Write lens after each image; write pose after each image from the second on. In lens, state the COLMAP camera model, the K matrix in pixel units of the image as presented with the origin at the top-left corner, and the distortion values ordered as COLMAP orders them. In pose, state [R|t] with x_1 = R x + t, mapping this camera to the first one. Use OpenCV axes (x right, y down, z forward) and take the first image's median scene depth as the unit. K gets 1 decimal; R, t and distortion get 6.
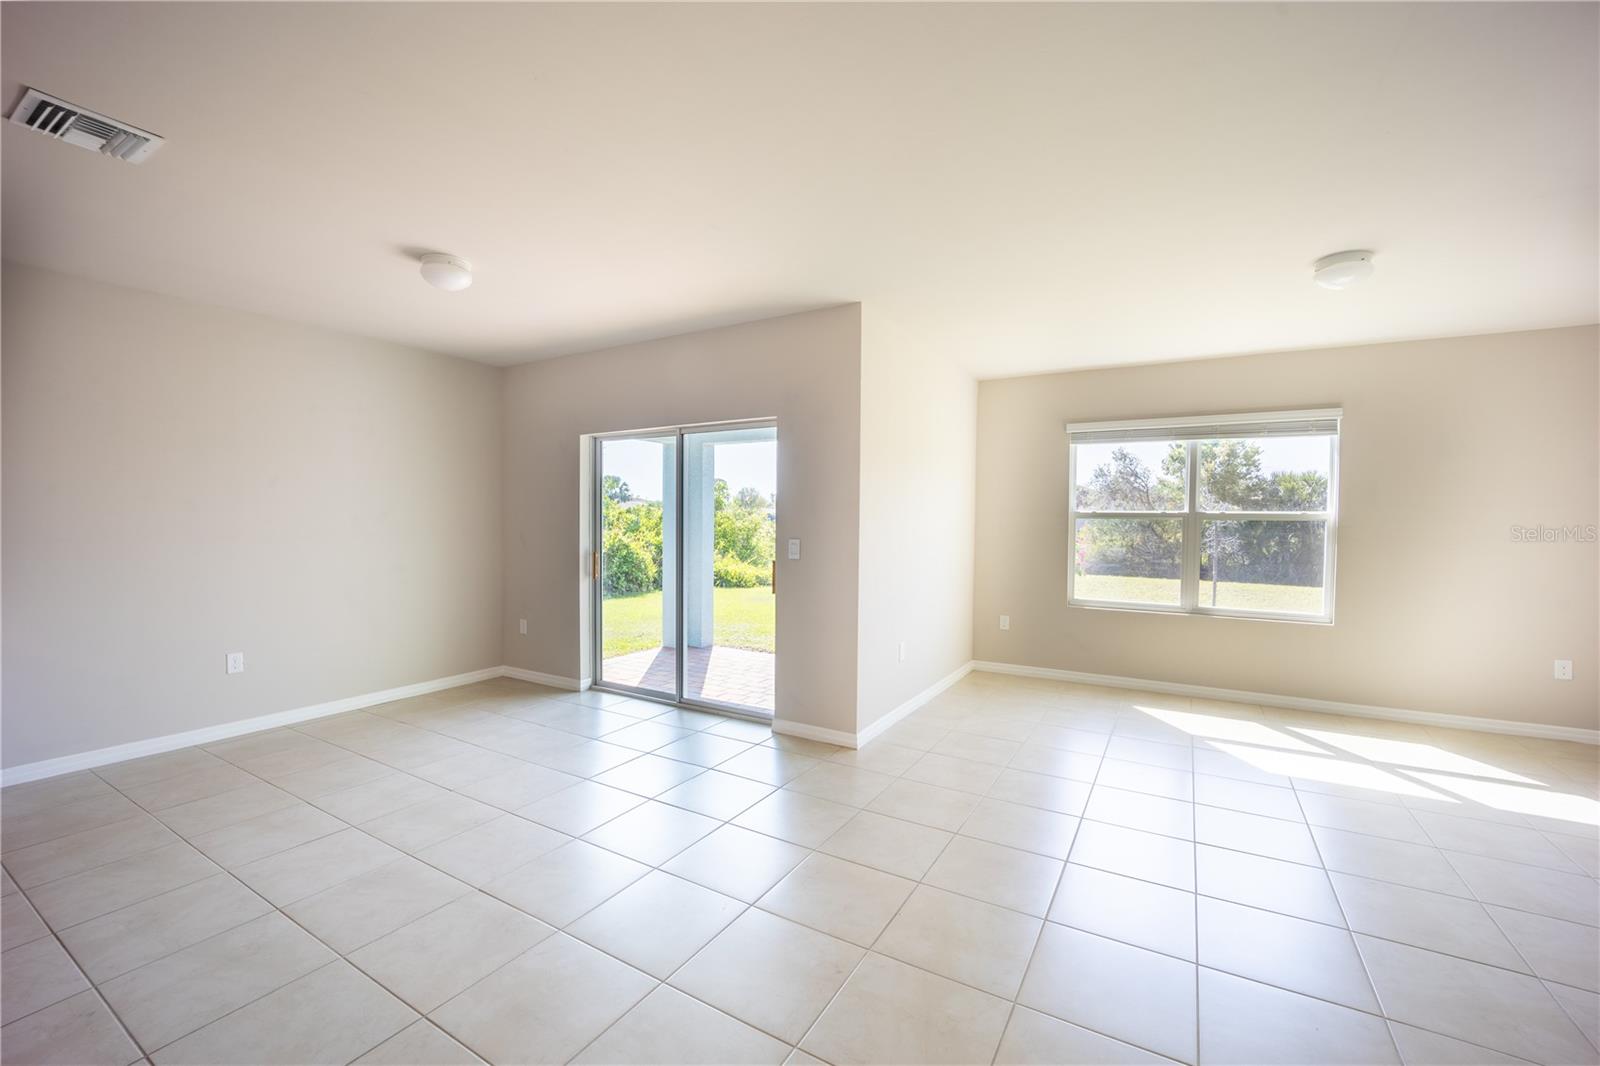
lens RADIAL K [[649.5, 0, 792.5], [0, 649.5, 529.6], [0, 0, 1]] dist [-0.019067, -0.000223]
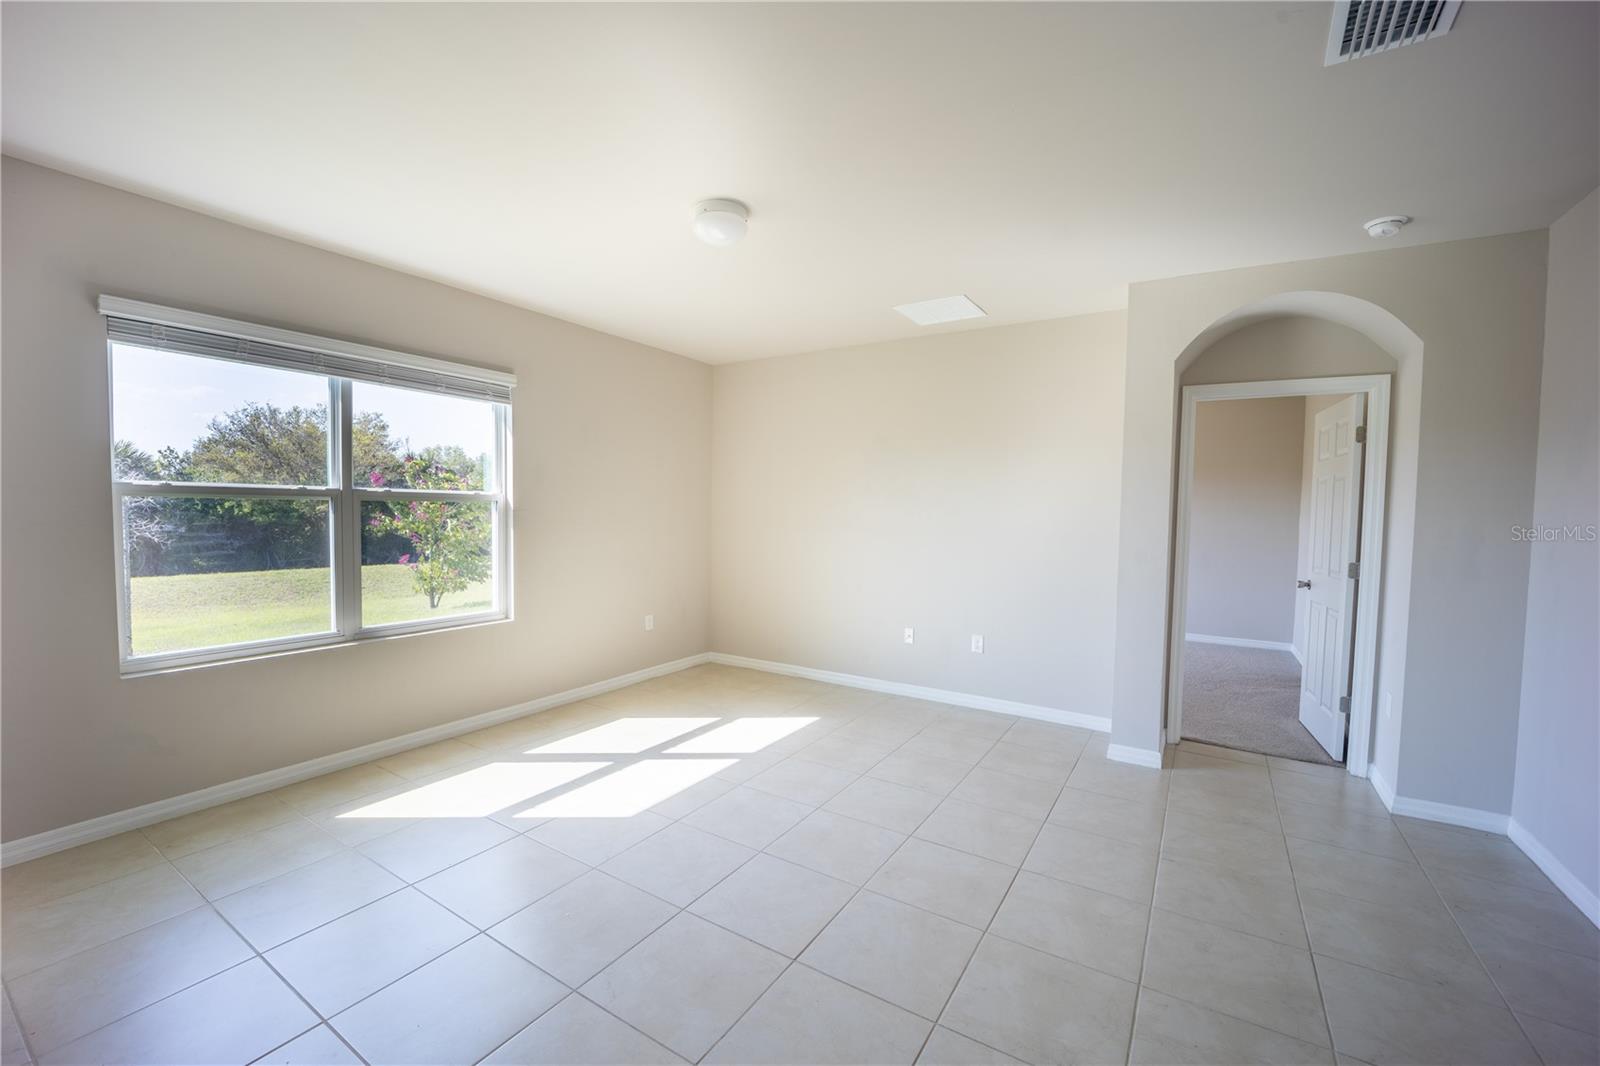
lens RADIAL K [[649.5, 0, 802.6], [0, 649.5, 541.4], [0, 0, 1]] dist [-0.019067, -0.000223]
pose [[0.026918, -0.063197, 0.997638, -0.030769], [0.003292, 0.998000, 0.063131, -0.013807], [-0.999632, 0.001585, 0.027072, 0.528549]]
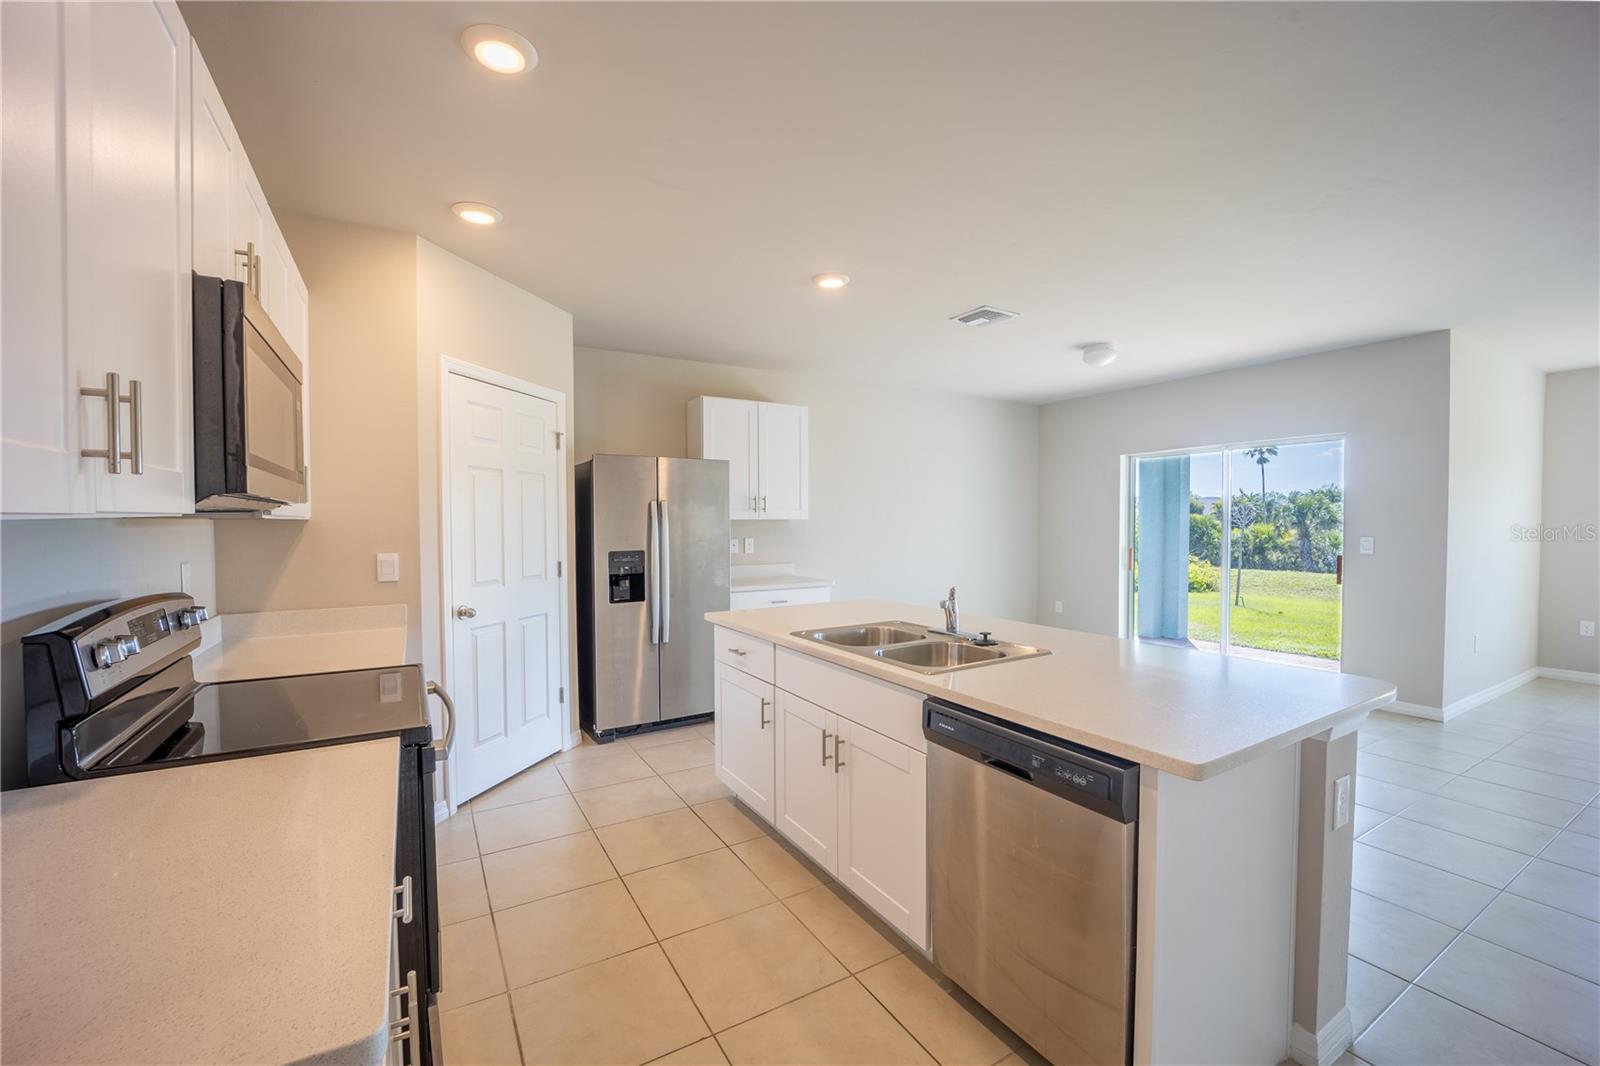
lens RADIAL K [[649.5, 0, 801.9], [0, 649.5, 533.1], [0, 0, 1]] dist [-0.019067, -0.000223]
pose [[0.879738, -0.003023, -0.475450, -0.335145], [0.001890, 0.999994, -0.002860, 0.008974], [0.475456, 0.001618, 0.879738, -0.480500]]
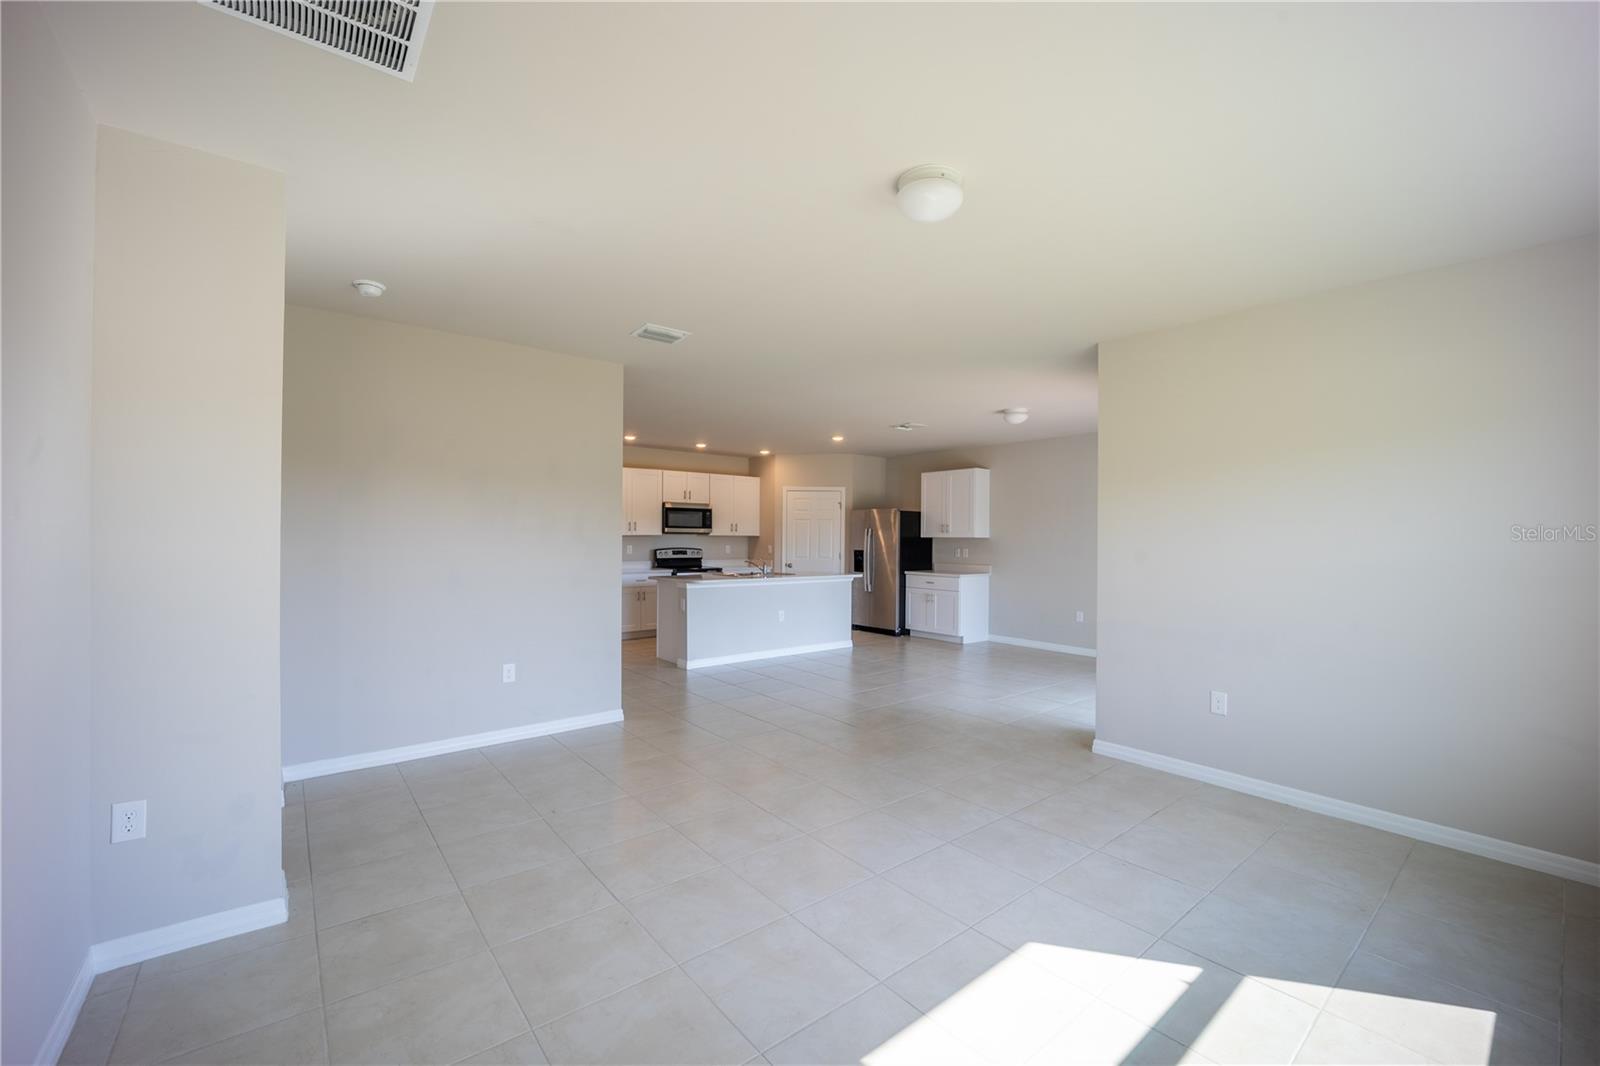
lens RADIAL K [[649.5, 0, 787.8], [0, 649.5, 521.9], [0, 0, 1]] dist [-0.019067, -0.000223]
pose [[-0.366189, -0.034291, -0.929908, 0.988120], [-0.027038, 0.999291, -0.026202, 0.000721], [0.930148, 0.015548, -0.366857, 0.687935]]
